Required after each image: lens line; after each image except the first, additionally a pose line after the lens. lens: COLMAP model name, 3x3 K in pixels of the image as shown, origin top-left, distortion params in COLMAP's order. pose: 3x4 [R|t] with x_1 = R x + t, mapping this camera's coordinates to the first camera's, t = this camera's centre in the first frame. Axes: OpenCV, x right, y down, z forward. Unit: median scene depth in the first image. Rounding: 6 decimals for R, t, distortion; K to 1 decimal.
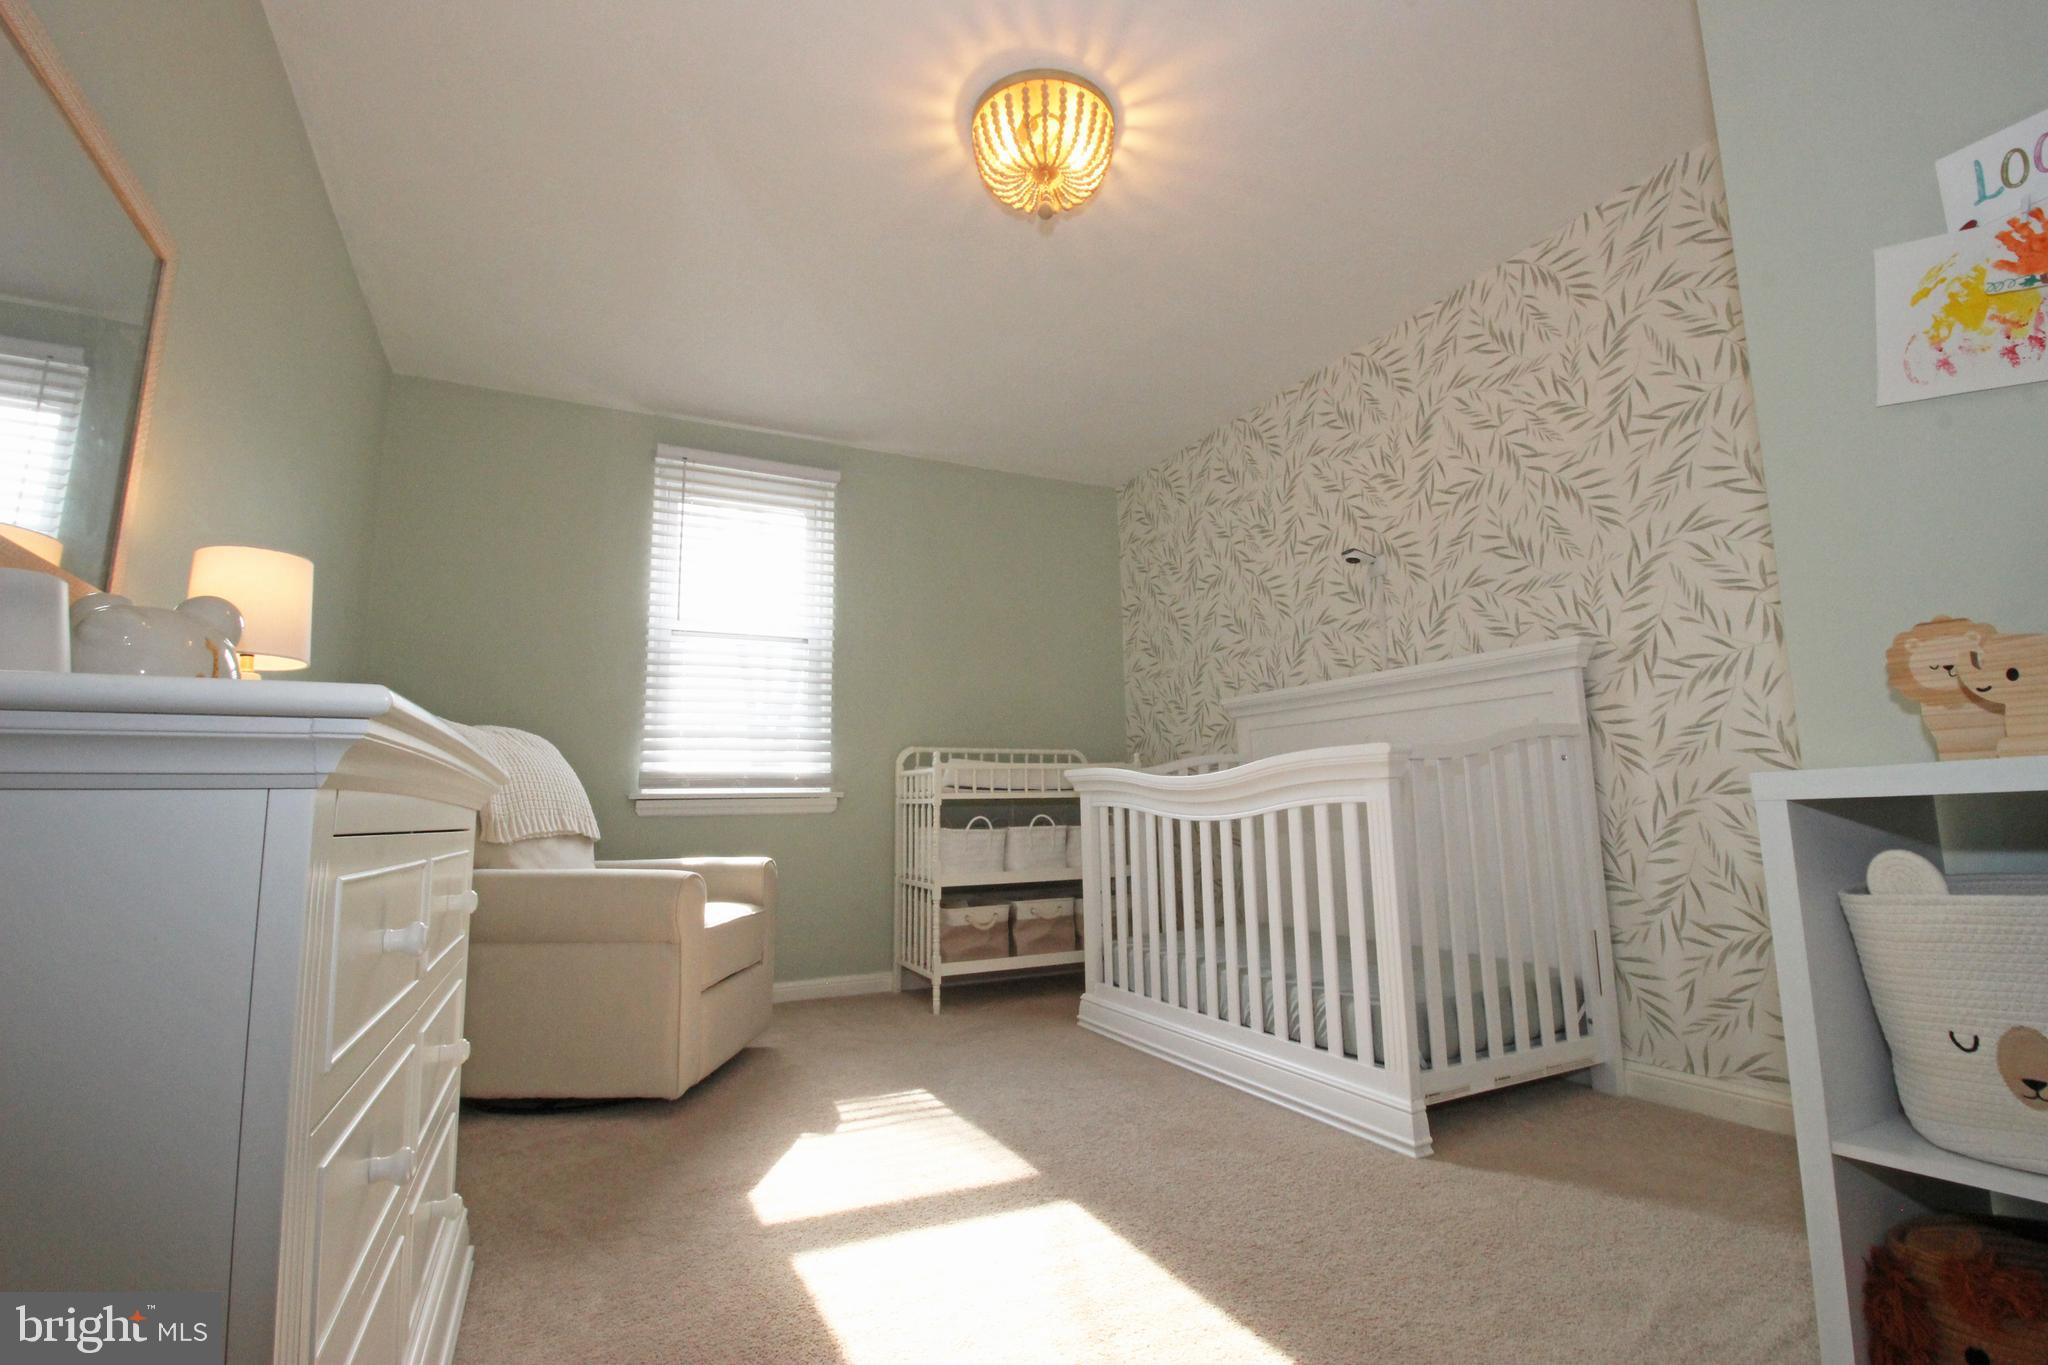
lens RADIAL K [[947.9, 0, 1054.5], [0, 947.9, 668.4], [0, 0, 1]] dist [-0.001414, -0.012359]
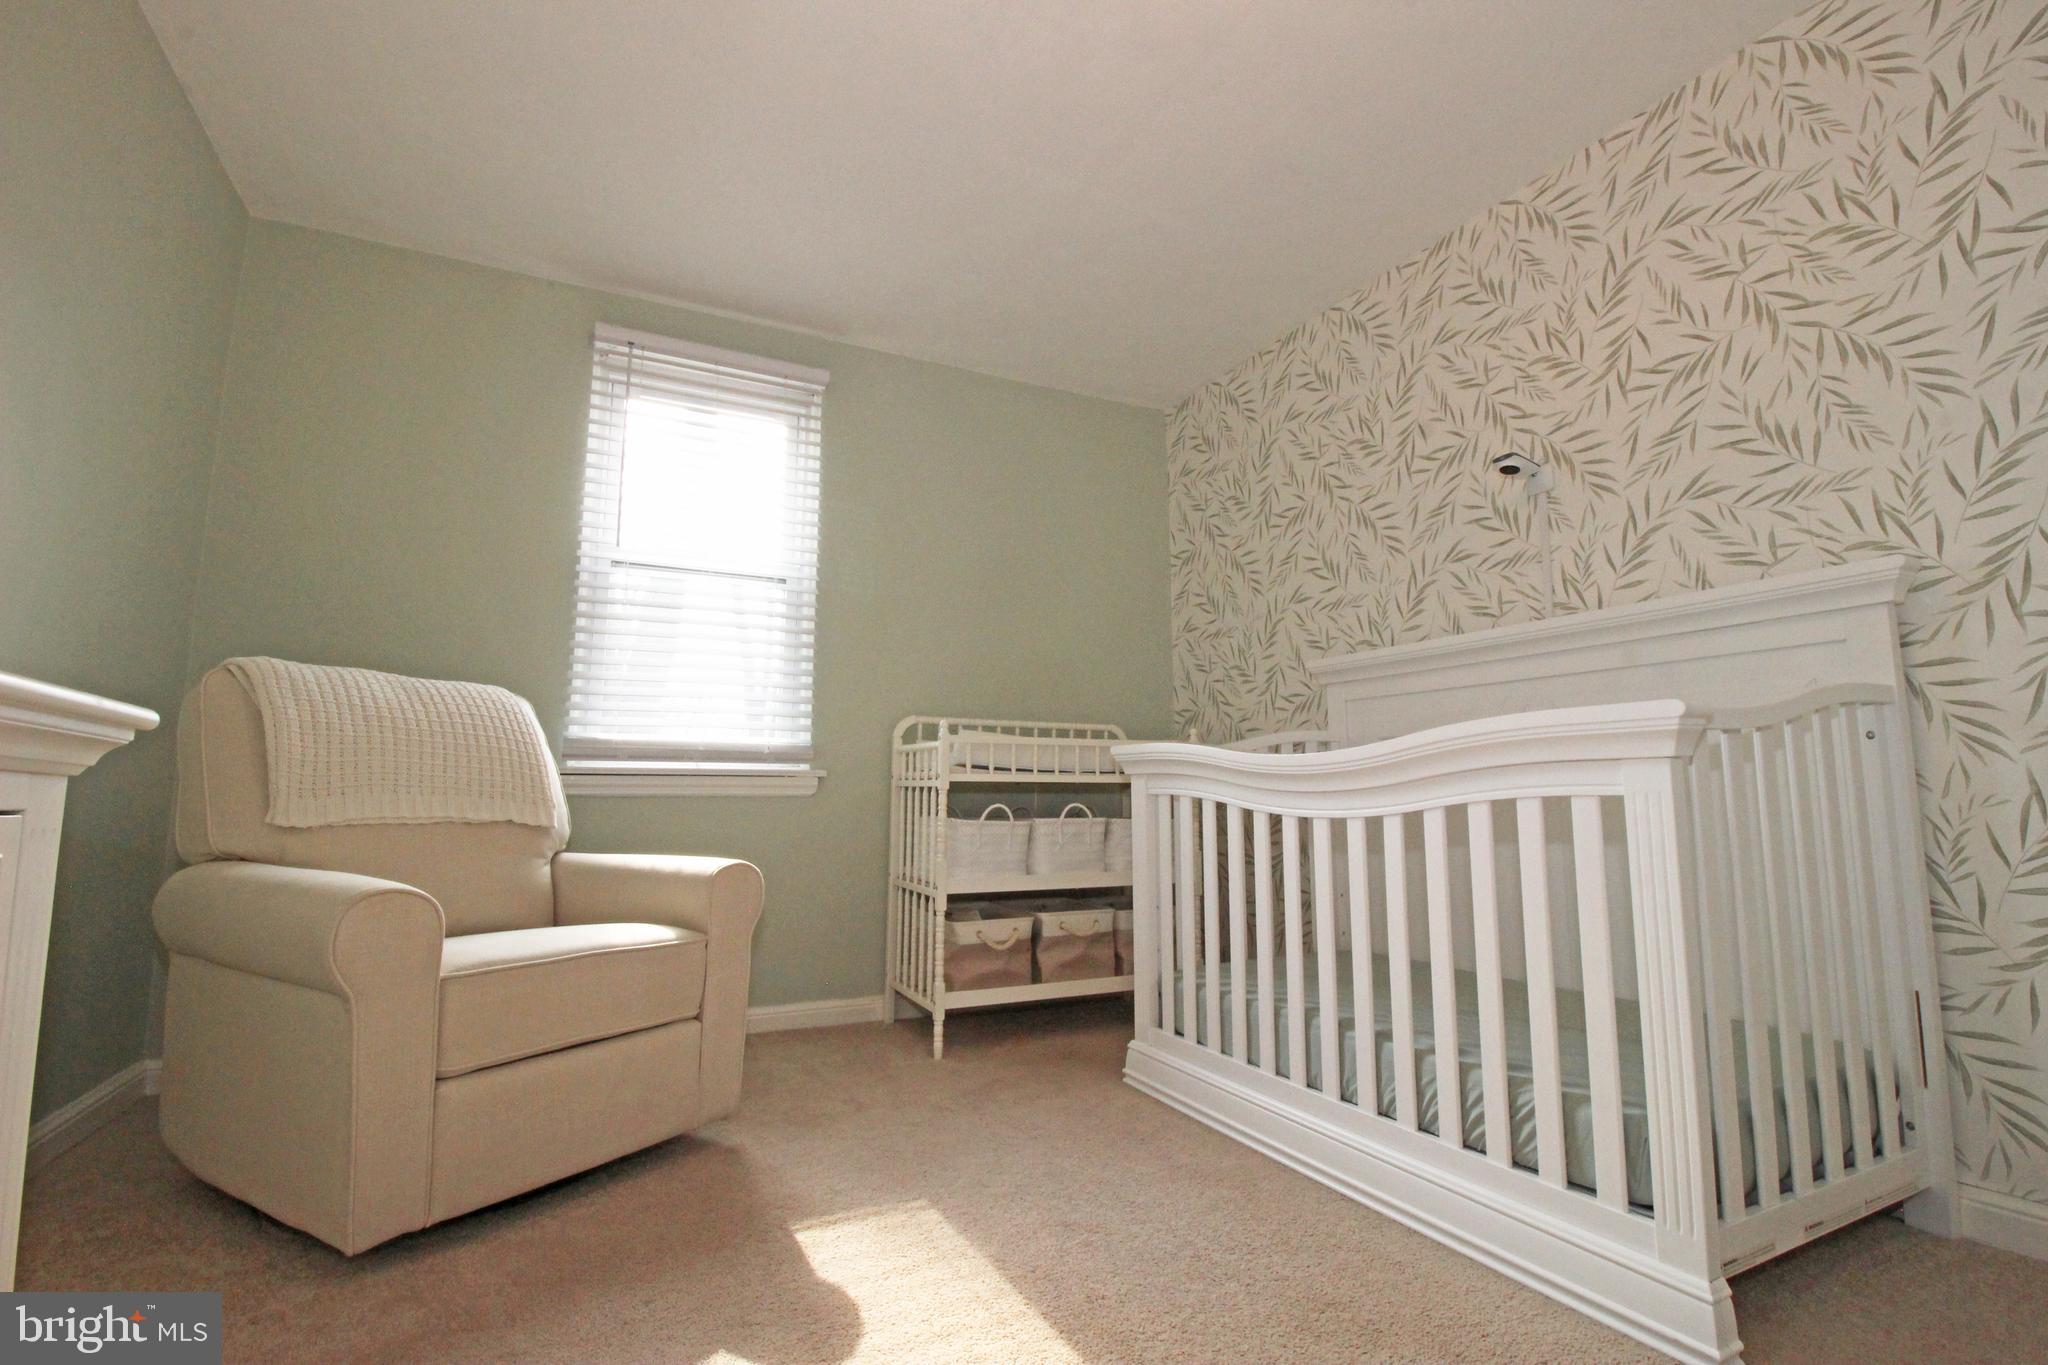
lens RADIAL K [[947.9, 0, 1053.3], [0, 947.9, 668.8], [0, 0, 1]] dist [-0.001414, -0.012359]
pose [[0.999793, 0.018518, -0.008387, -0.033369], [-0.018401, 0.999735, 0.013797, 0.038553], [0.008640, -0.013639, 0.999870, 0.257318]]
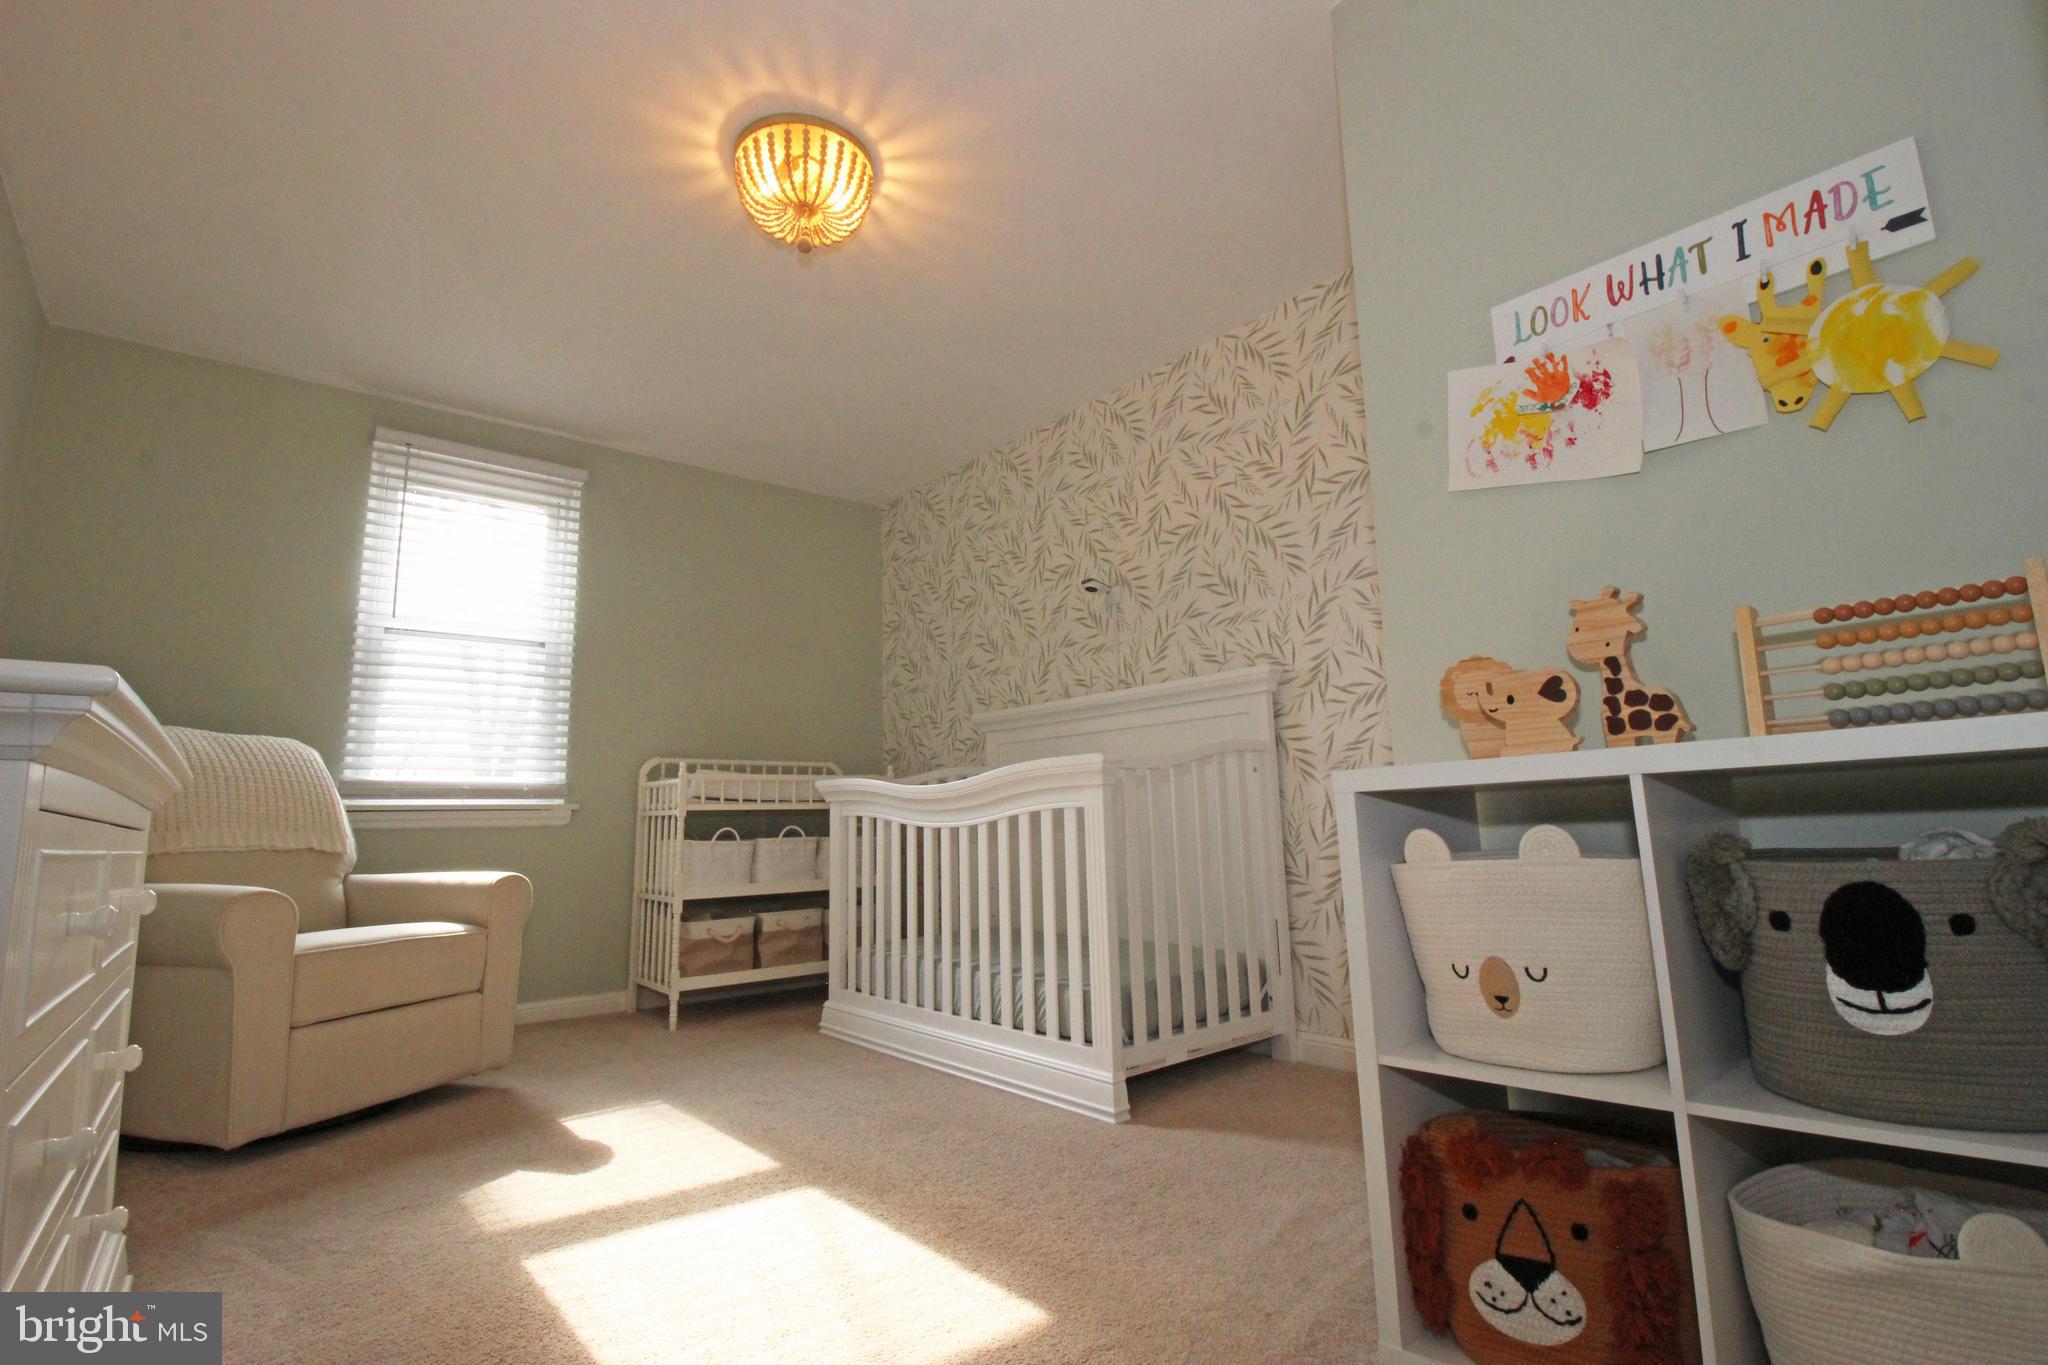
lens RADIAL K [[947.9, 0, 1048.4], [0, 947.9, 664.7], [0, 0, 1]] dist [-0.001414, -0.012359]
pose [[0.972849, 0.031614, 0.229273, 0.019035], [-0.026369, 0.999317, -0.025907, 0.002711], [-0.229936, 0.019158, 0.973017, -0.054186]]
